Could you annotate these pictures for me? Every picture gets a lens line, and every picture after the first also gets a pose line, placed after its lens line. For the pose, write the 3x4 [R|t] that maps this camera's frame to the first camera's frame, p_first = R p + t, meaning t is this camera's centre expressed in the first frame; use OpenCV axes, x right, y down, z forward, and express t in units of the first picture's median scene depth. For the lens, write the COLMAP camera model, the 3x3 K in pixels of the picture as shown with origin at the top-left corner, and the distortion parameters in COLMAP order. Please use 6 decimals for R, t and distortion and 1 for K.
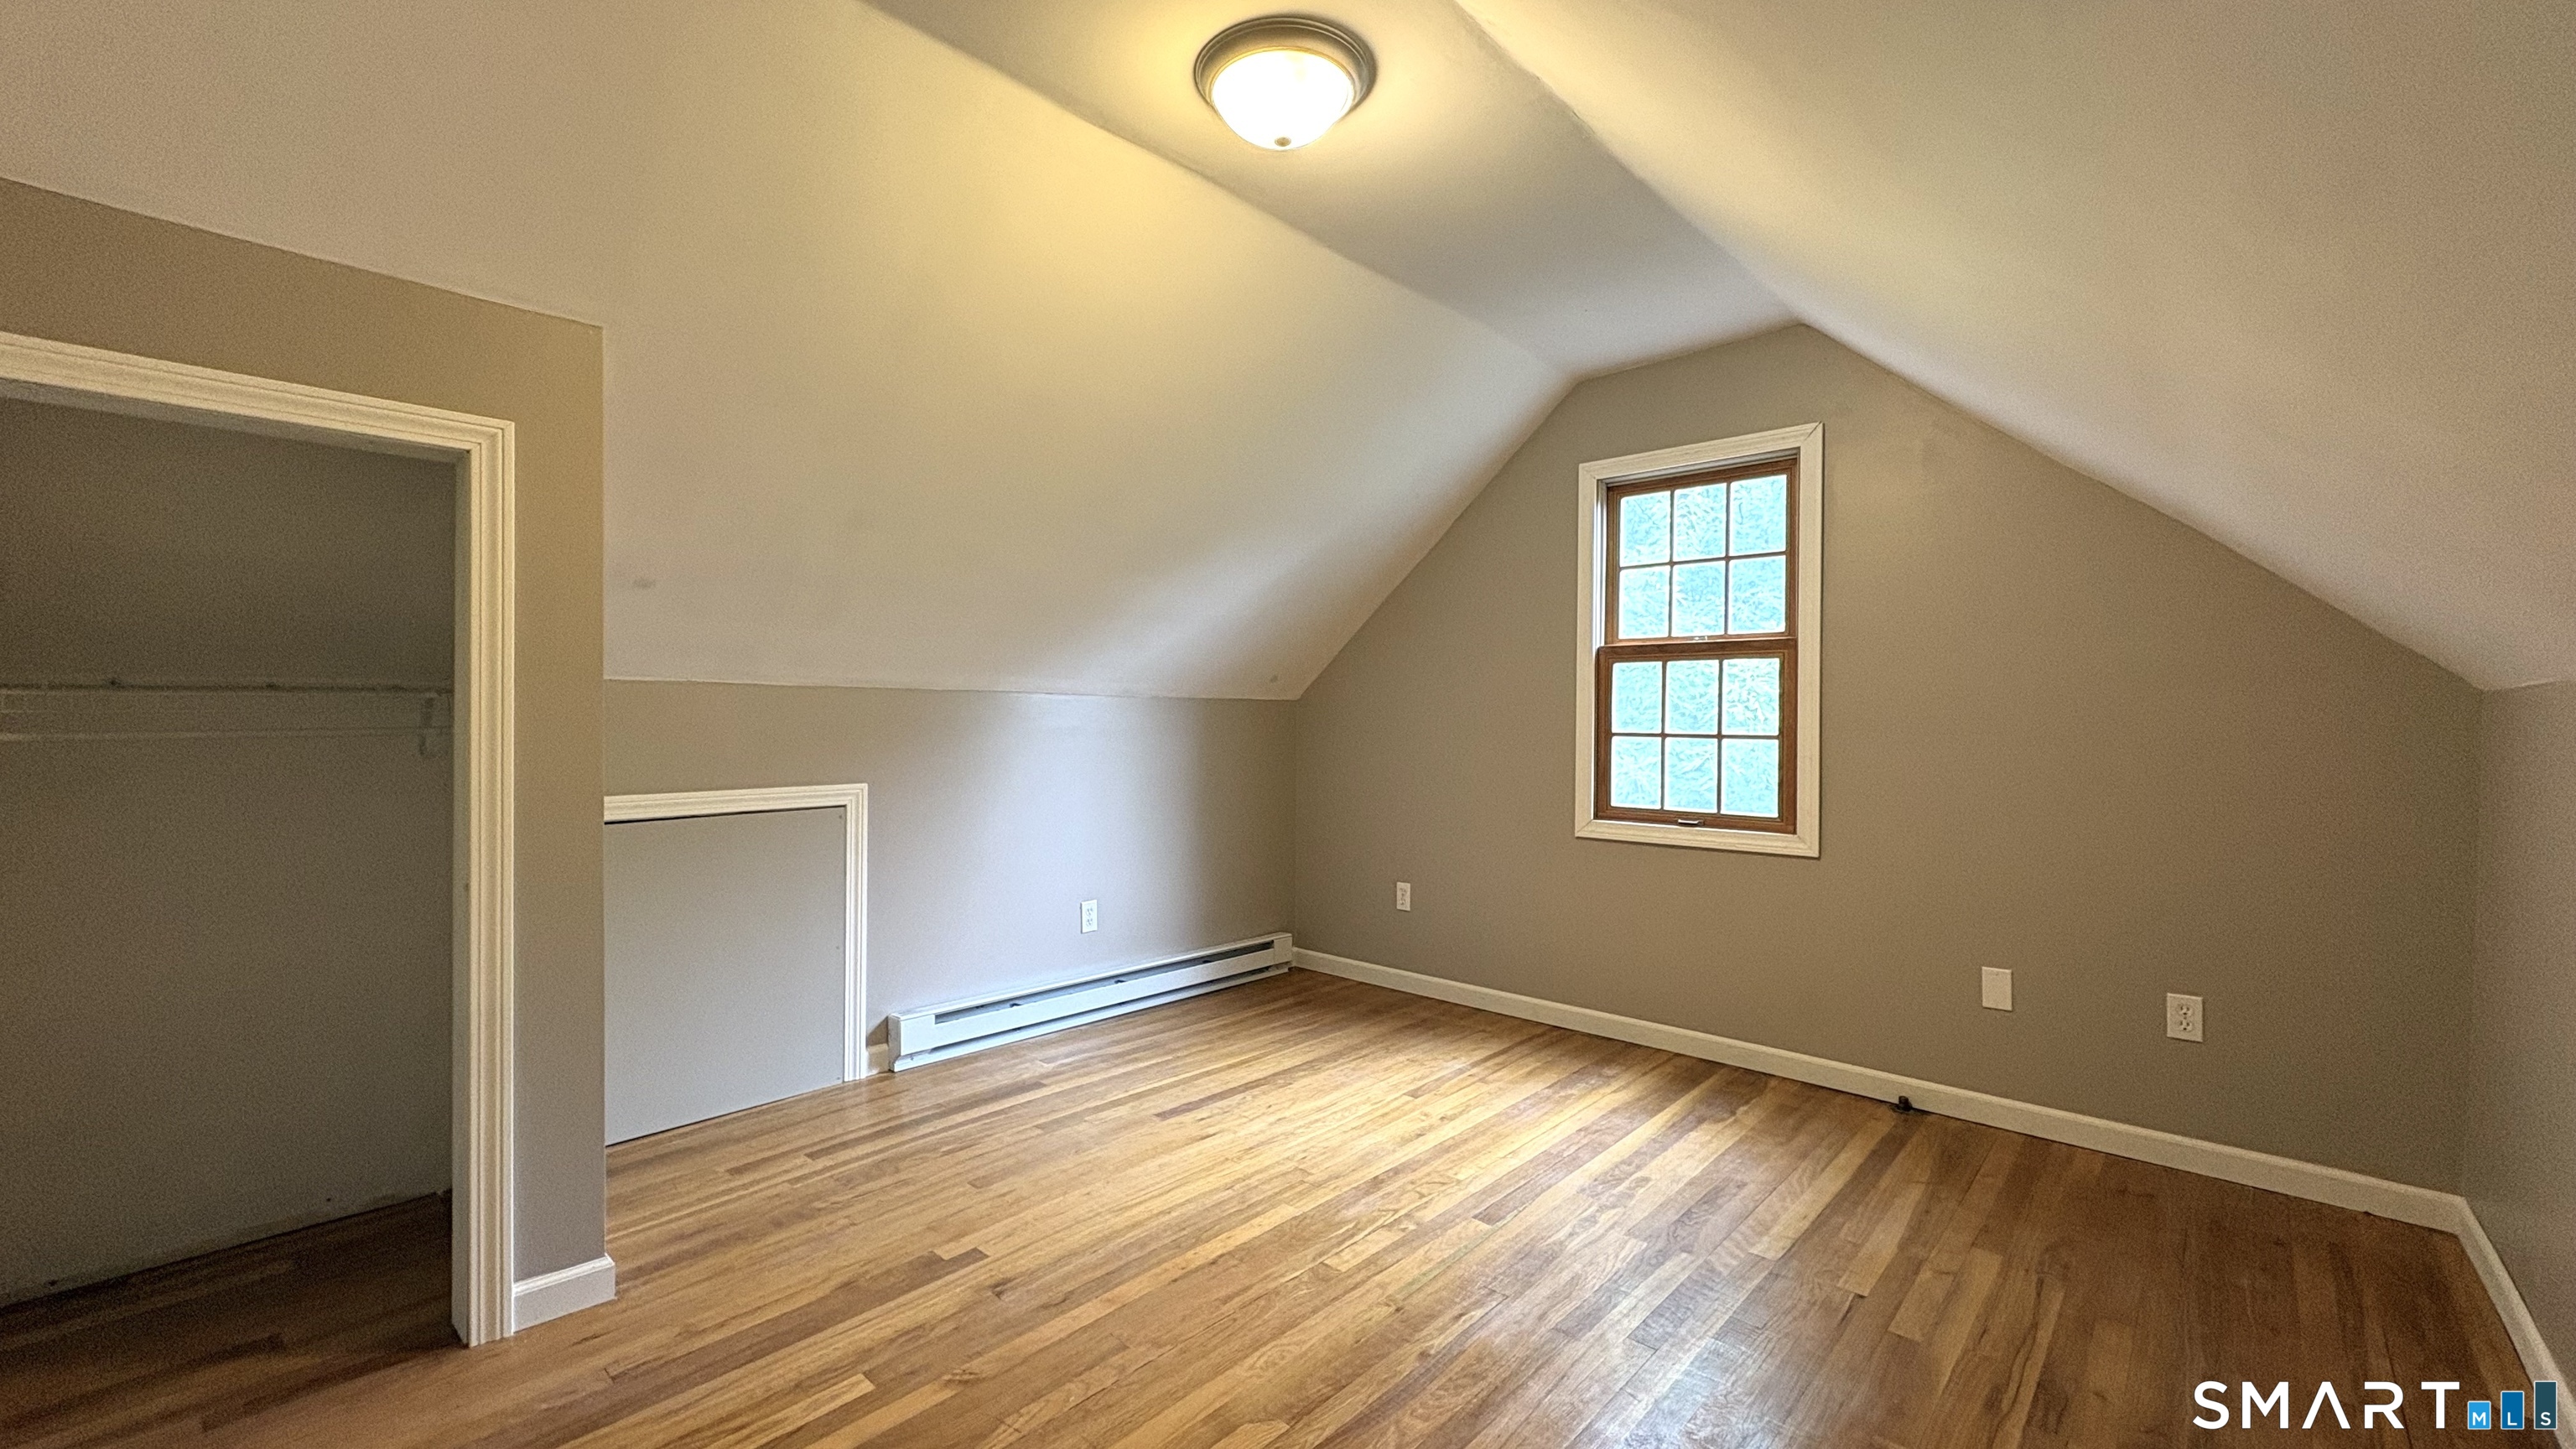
lens RADIAL K [[1029.2, 0, 1284.5], [0, 1029.2, 714.2], [0, 0, 1]] dist [-0.000628, -0.000002]
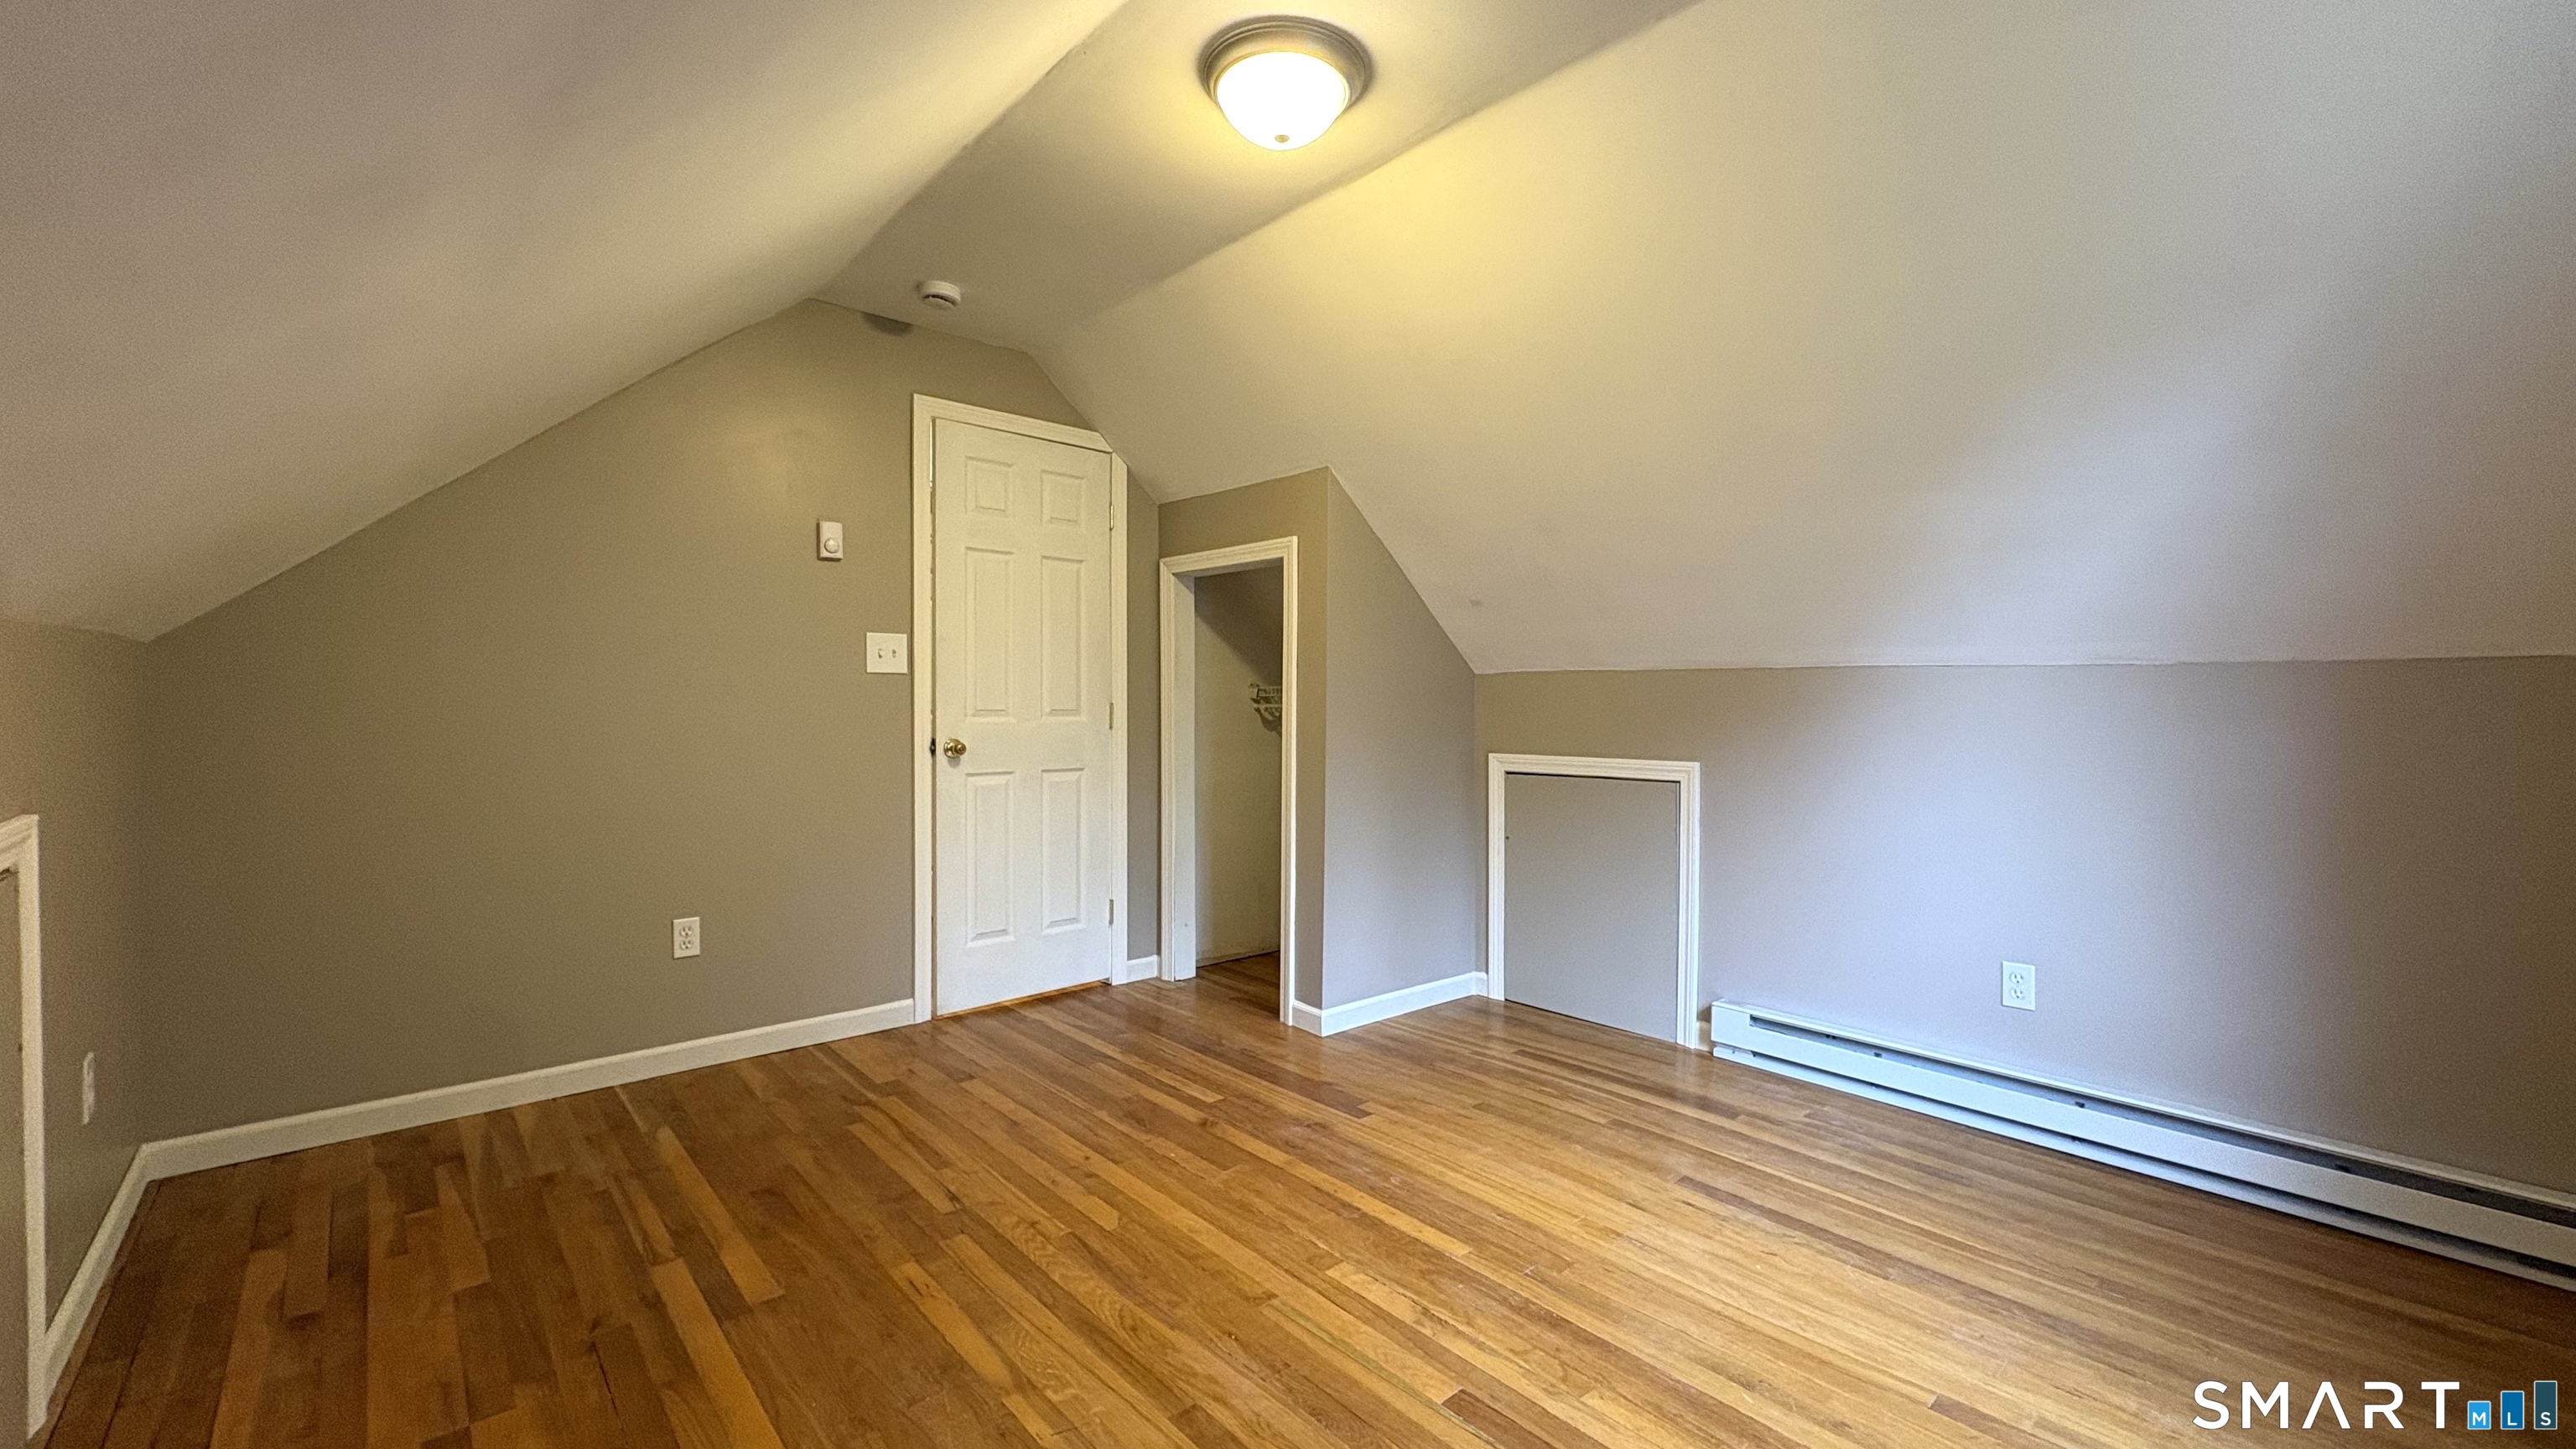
lens RADIAL K [[1029.2, 0, 1284.5], [0, 1029.2, 714.2], [0, 0, 1]] dist [-0.000628, -0.000002]
pose [[-0.095400, 0.004430, -0.995429, 0.746557], [-0.008163, 0.999953, 0.005233, 0.020069], [0.995406, 0.008625, -0.095360, 0.786385]]
